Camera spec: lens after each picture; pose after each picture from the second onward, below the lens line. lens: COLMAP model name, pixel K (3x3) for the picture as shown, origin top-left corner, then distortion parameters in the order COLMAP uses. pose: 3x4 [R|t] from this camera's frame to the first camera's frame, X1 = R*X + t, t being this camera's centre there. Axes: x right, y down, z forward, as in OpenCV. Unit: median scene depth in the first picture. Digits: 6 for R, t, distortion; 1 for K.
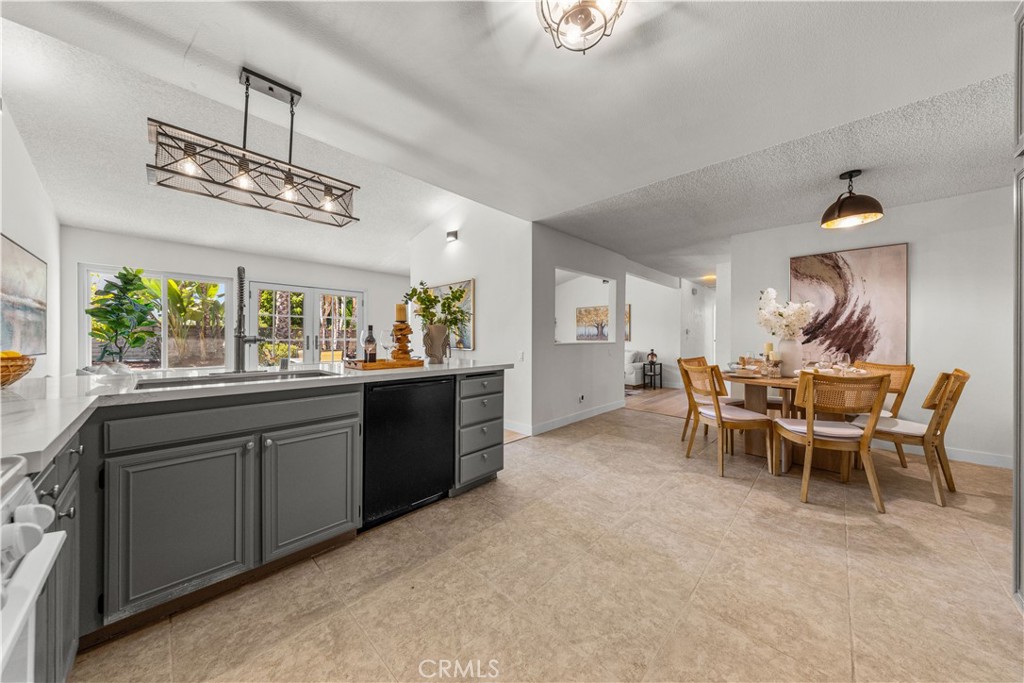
lens RADIAL K [[335.4, 0, 513.6], [0, 335.4, 336.9], [0, 0, 1]] dist [-0.001448, -0.000537]
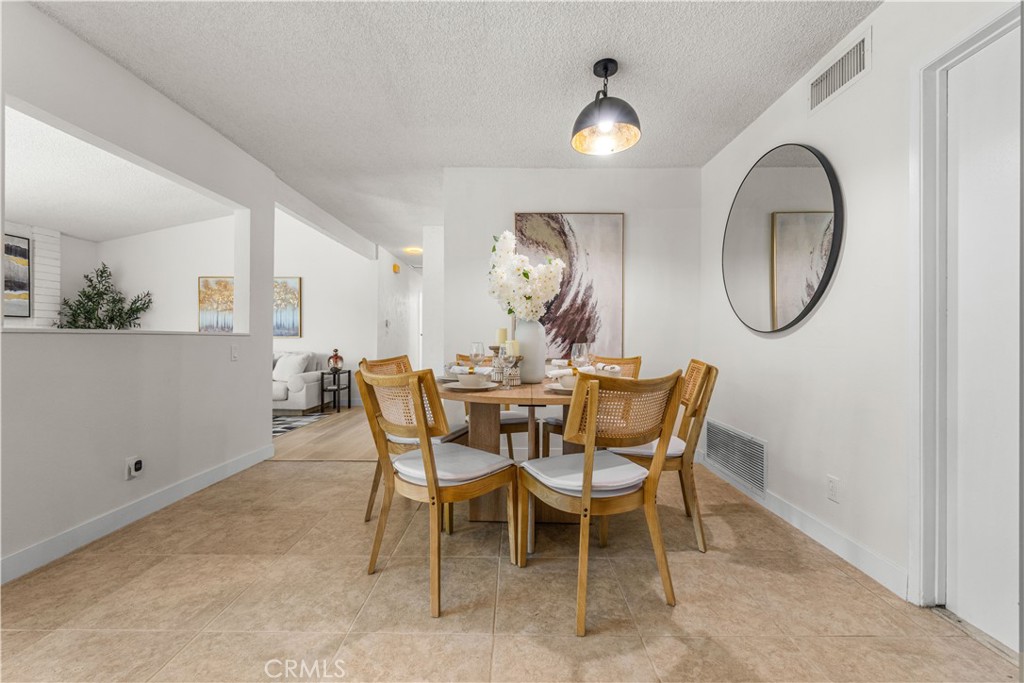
lens RADIAL K [[414.4, 0, 507.6], [0, 414.4, 340.1], [0, 0, 1]] dist [0.009601, -0.000126]
pose [[0.732513, -0.000758, 0.680753, 0.270507], [-0.001573, 0.999995, 0.002806, 0.038531], [-0.680752, -0.003127, 0.732508, 0.461377]]
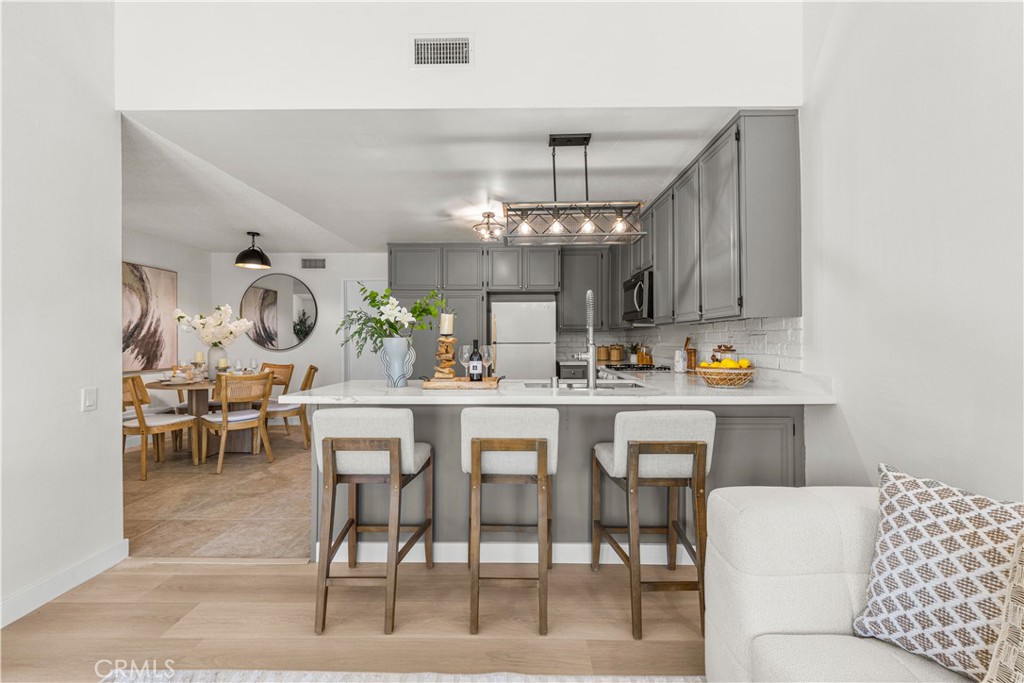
lens RADIAL K [[414.4, 0, 512.0], [0, 414.4, 338.0], [0, 0, 1]] dist [0.009601, -0.000126]
pose [[-0.669580, -0.003571, 0.742732, -0.943272], [-0.004146, 0.999991, 0.001070, -0.035915], [-0.742729, -0.002363, -0.669588, 1.194901]]
